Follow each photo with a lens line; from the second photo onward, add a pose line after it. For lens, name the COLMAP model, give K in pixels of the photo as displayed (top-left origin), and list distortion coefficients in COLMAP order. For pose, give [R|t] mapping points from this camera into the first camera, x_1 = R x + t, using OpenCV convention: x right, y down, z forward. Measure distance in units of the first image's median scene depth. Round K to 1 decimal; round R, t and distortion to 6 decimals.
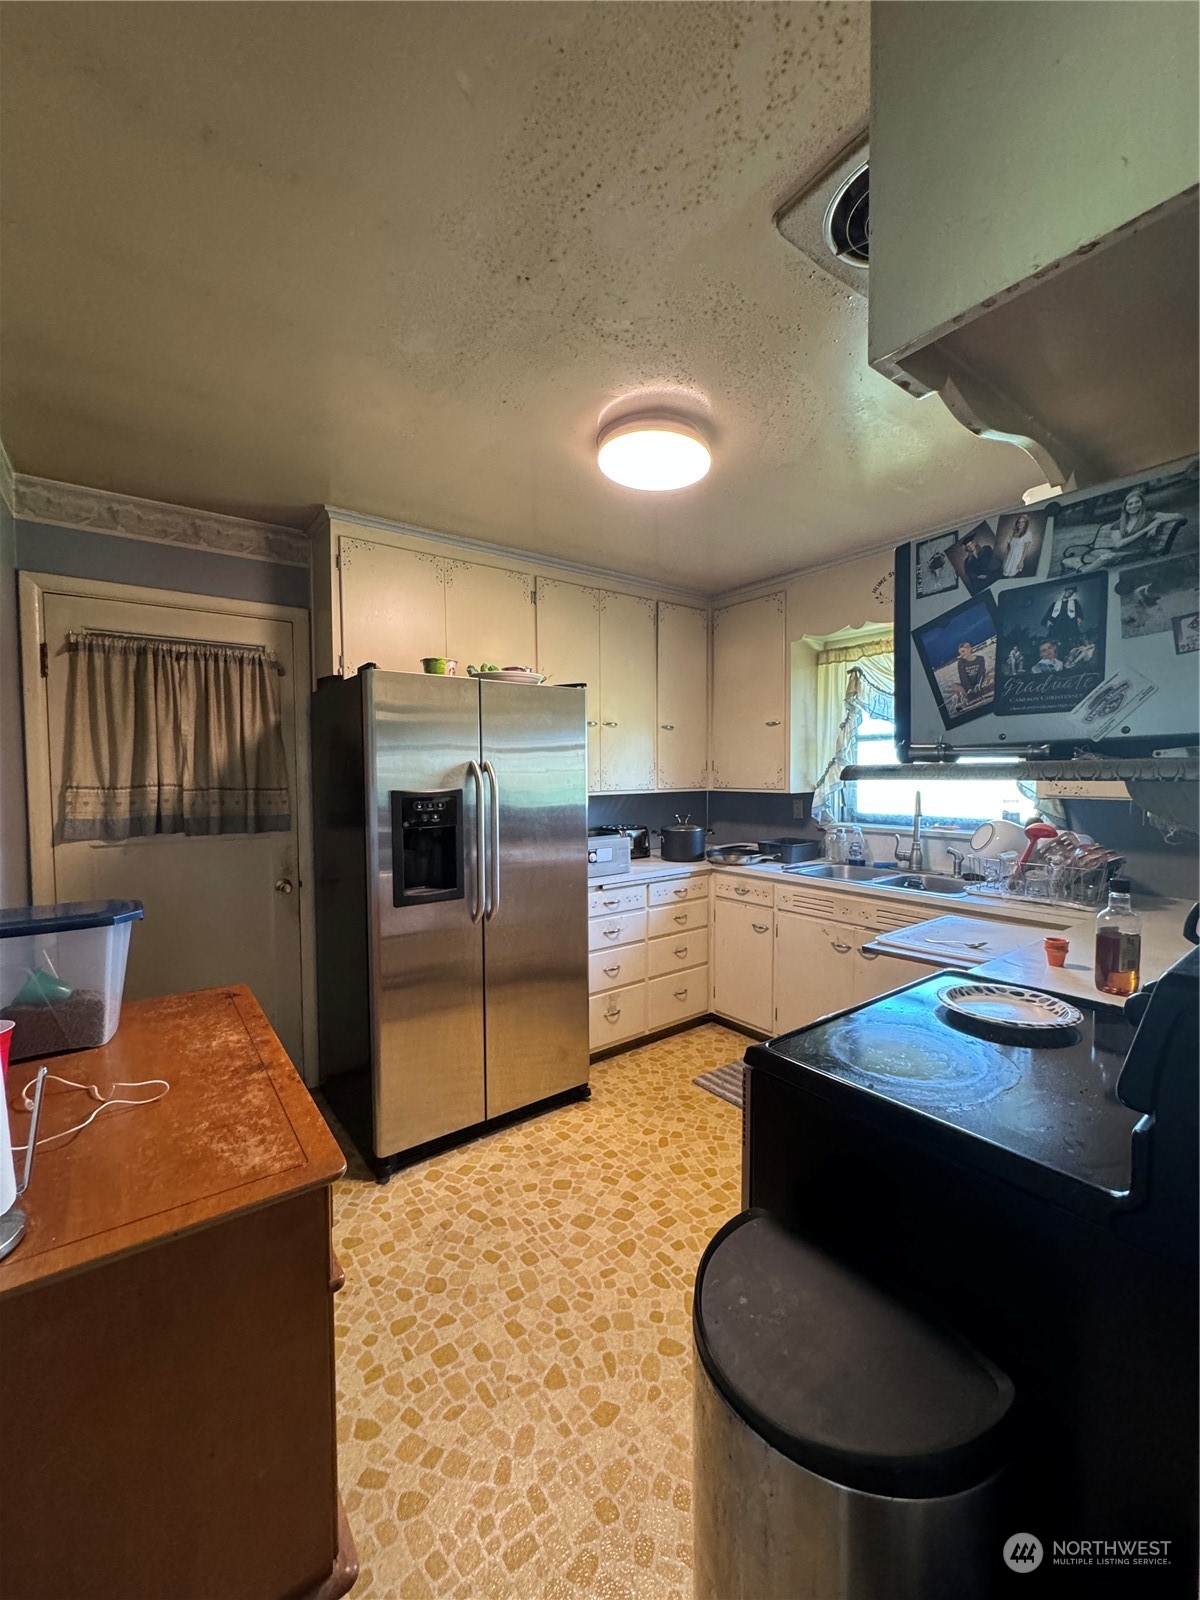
lens RADIAL K [[640.0, 0, 599.7], [0, 640.0, 798.5], [0, 0, 1]] dist [-0.002951, 0.000218]
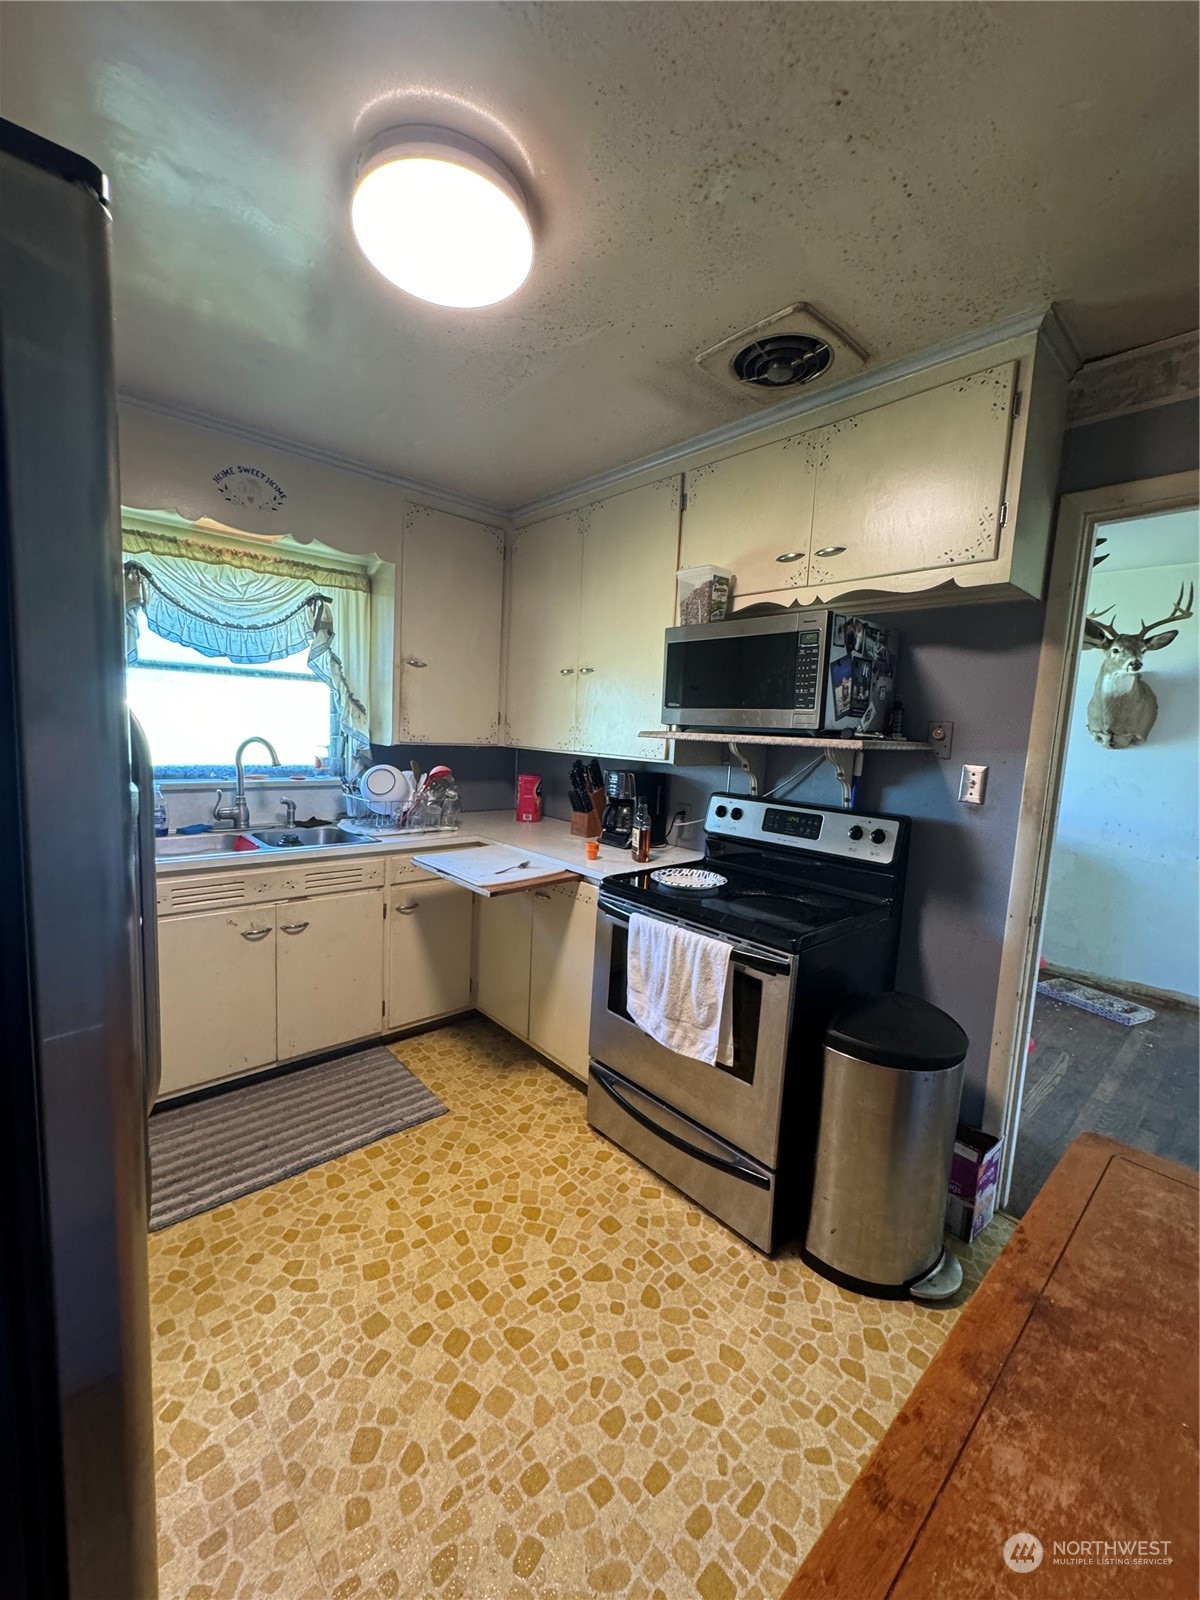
lens RADIAL K [[640.0, 0, 598.9], [0, 640.0, 798.7], [0, 0, 1]] dist [-0.002951, 0.000218]
pose [[-0.094060, -0.111097, 0.989348, -0.702750], [-0.005031, 0.993795, 0.111118, -0.046318], [-0.995554, 0.005474, -0.094036, 1.018515]]
